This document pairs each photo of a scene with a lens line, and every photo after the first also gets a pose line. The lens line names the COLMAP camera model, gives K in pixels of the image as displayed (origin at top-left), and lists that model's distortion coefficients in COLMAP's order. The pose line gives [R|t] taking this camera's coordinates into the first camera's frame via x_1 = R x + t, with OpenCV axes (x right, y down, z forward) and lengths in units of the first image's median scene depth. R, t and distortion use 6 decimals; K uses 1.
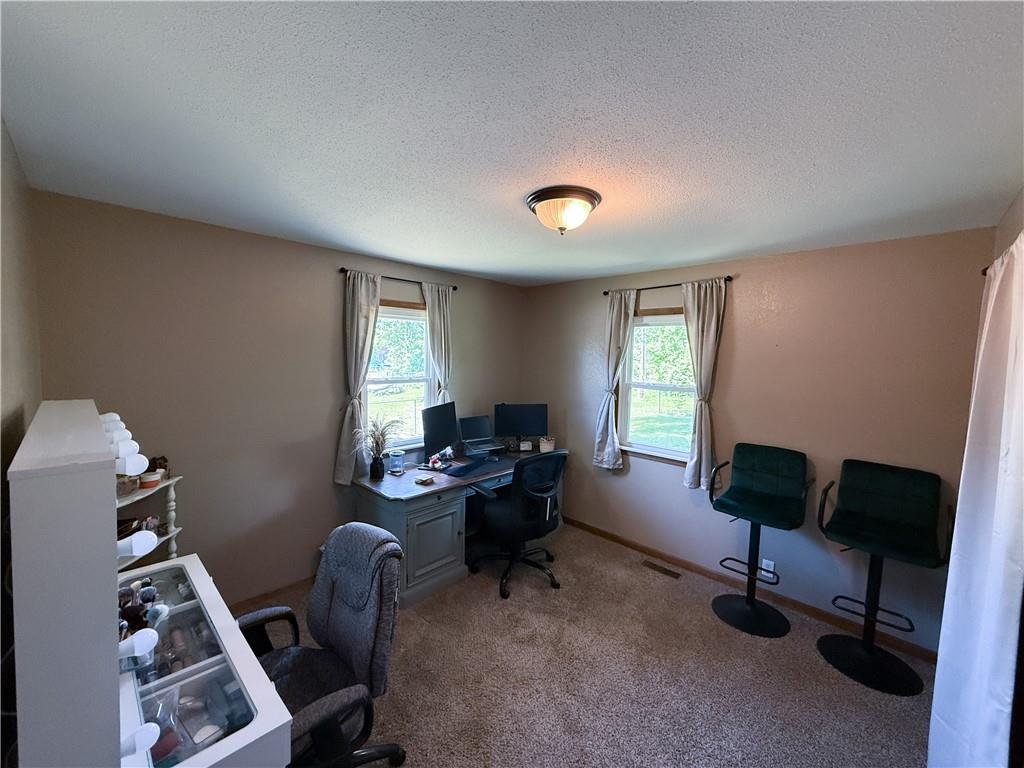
lens RADIAL K [[408.2, 0, 509.4], [0, 408.2, 381.9], [0, 0, 1]] dist [-0.000284, -0.000045]
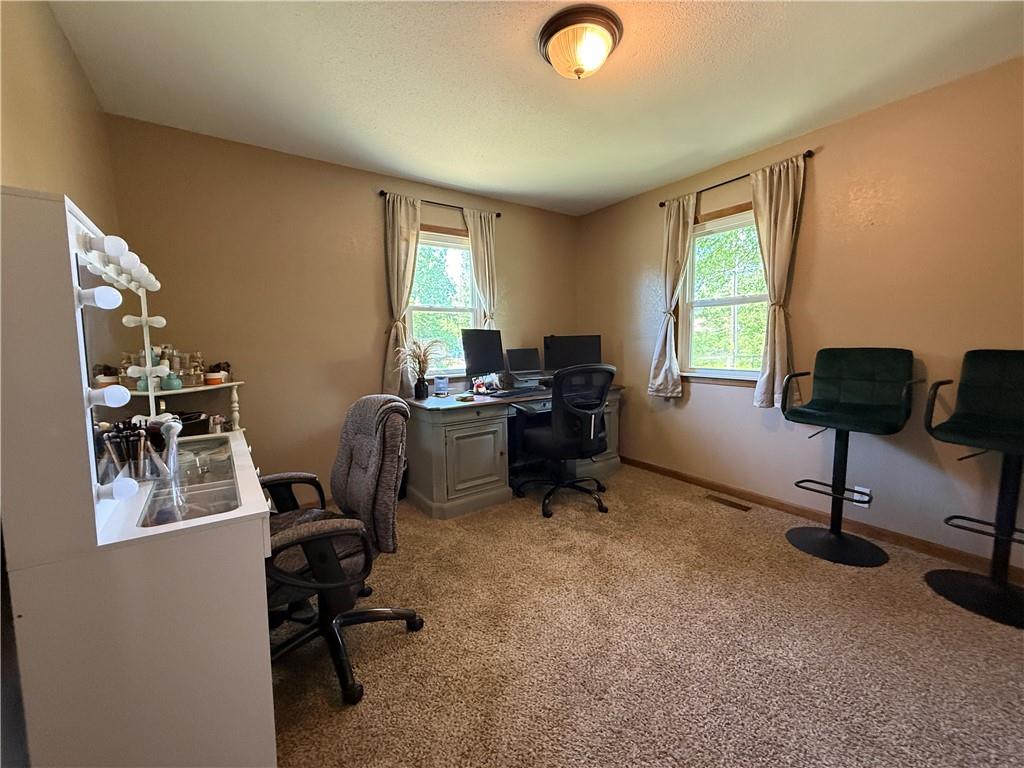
lens RADIAL K [[408.2, 0, 509.4], [0, 408.2, 381.9], [0, 0, 1]] dist [-0.000284, -0.000045]
pose [[0.981073, -0.019222, -0.192684, 0.086556], [0.025030, 0.999301, 0.027752, 0.170271], [0.192016, -0.032050, 0.980868, 0.046982]]
